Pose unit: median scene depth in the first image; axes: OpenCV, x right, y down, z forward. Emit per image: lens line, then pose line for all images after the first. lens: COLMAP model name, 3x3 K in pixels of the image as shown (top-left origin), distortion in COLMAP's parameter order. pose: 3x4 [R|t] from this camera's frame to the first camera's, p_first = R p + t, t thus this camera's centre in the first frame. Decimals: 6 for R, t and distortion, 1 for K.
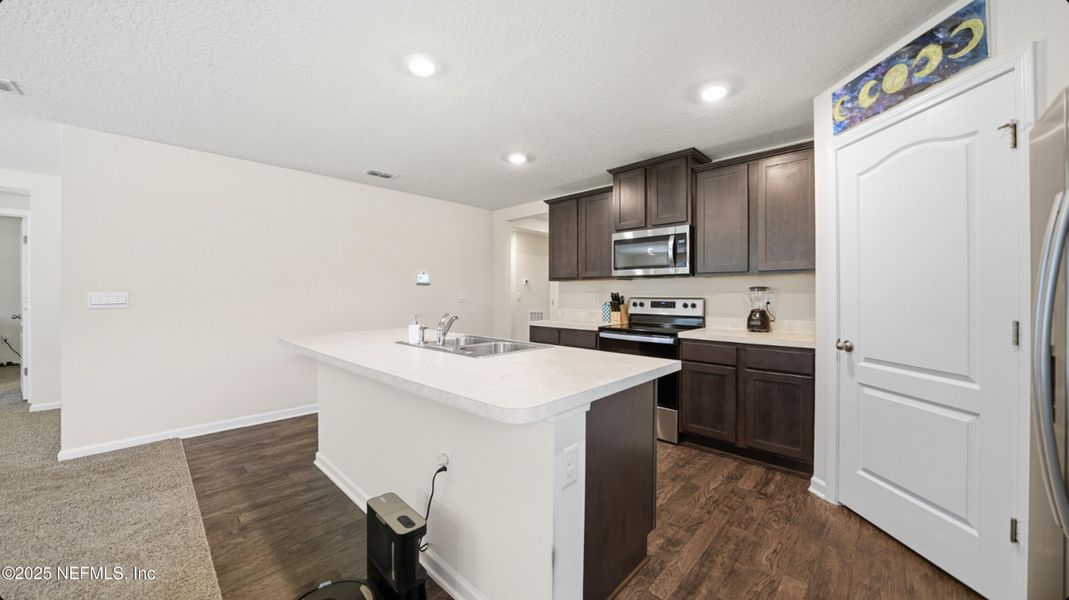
lens RADIAL K [[379.5, 0, 528.1], [0, 379.5, 292.8], [0, 0, 1]] dist [-0.022211, 0.000843]
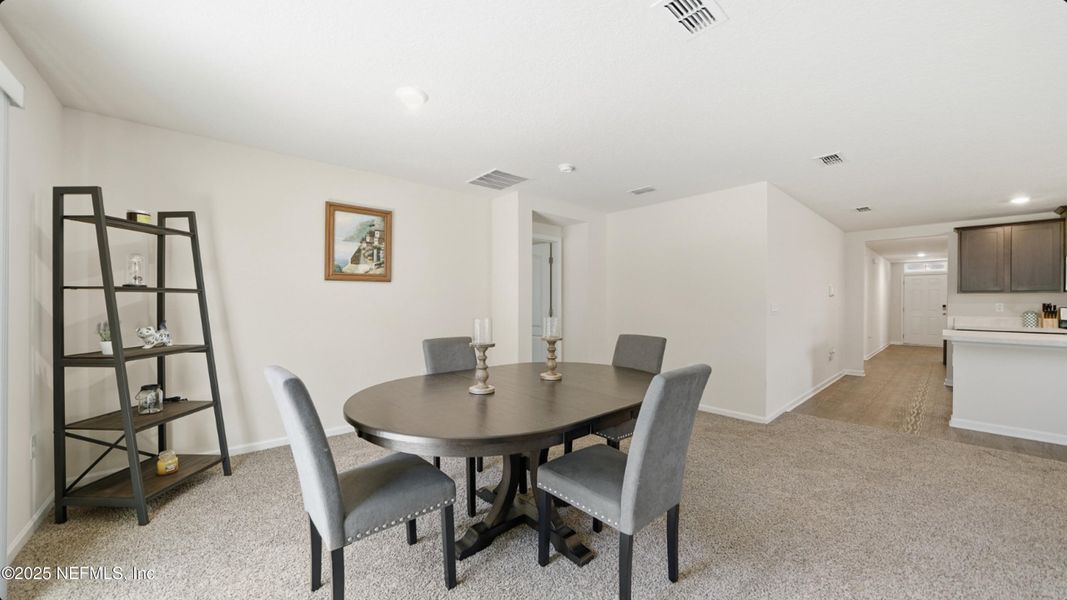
lens RADIAL K [[378.8, 0, 534.5], [0, 378.8, 301.8], [0, 0, 1]] dist [-0.022211, 0.000843]
pose [[0.998484, 0.002192, -0.054997, -1.759631], [-0.002061, 0.999995, 0.002430, -0.006540], [0.055002, -0.002313, 0.998484, -0.349841]]
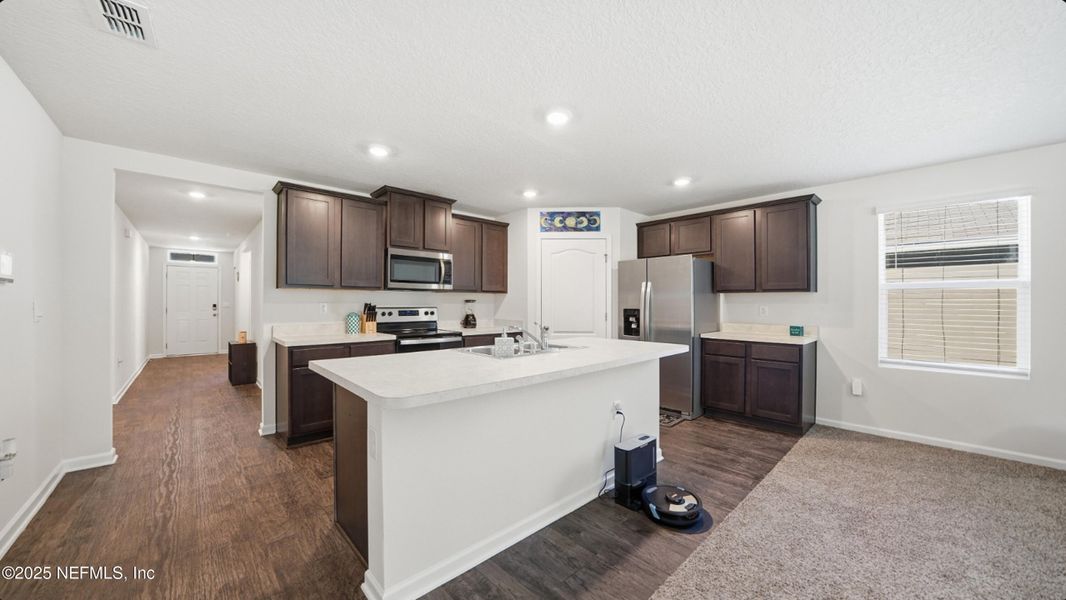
lens RADIAL K [[378.4, 0, 529.1], [0, 378.4, 303.5], [0, 0, 1]] dist [-0.022211, 0.000843]
pose [[0.042993, -0.002786, 0.999071, -0.968698], [-0.007260, 0.999969, 0.003101, -0.006884], [-0.999049, -0.007387, 0.042972, 0.678344]]
